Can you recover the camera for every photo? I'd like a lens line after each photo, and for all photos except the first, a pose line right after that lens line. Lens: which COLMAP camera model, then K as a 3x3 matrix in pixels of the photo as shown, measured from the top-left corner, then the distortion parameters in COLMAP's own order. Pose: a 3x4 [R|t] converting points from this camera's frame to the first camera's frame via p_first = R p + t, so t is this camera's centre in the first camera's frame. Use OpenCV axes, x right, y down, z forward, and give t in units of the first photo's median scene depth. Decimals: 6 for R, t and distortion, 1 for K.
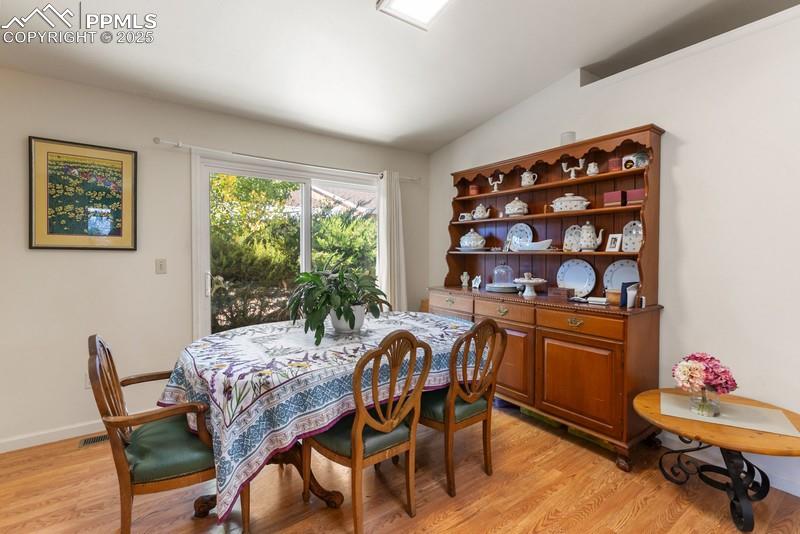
lens RADIAL K [[365.3, 0, 392.7], [0, 365.3, 259.5], [0, 0, 1]] dist [0.003516, -0.000578]
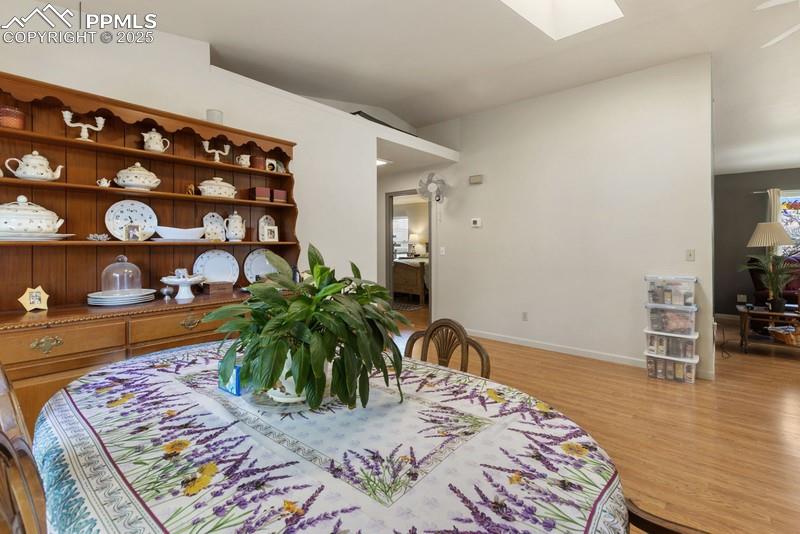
lens RADIAL K [[369.6, 0, 409.5], [0, 369.6, 241.7], [0, 0, 1]] dist [0.006861, -0.000036]
pose [[-0.277975, 0.000995, 0.960588, -0.541004], [0.020643, 0.999775, 0.004939, -0.015241], [-0.960366, 0.021202, -0.277933, 0.801254]]
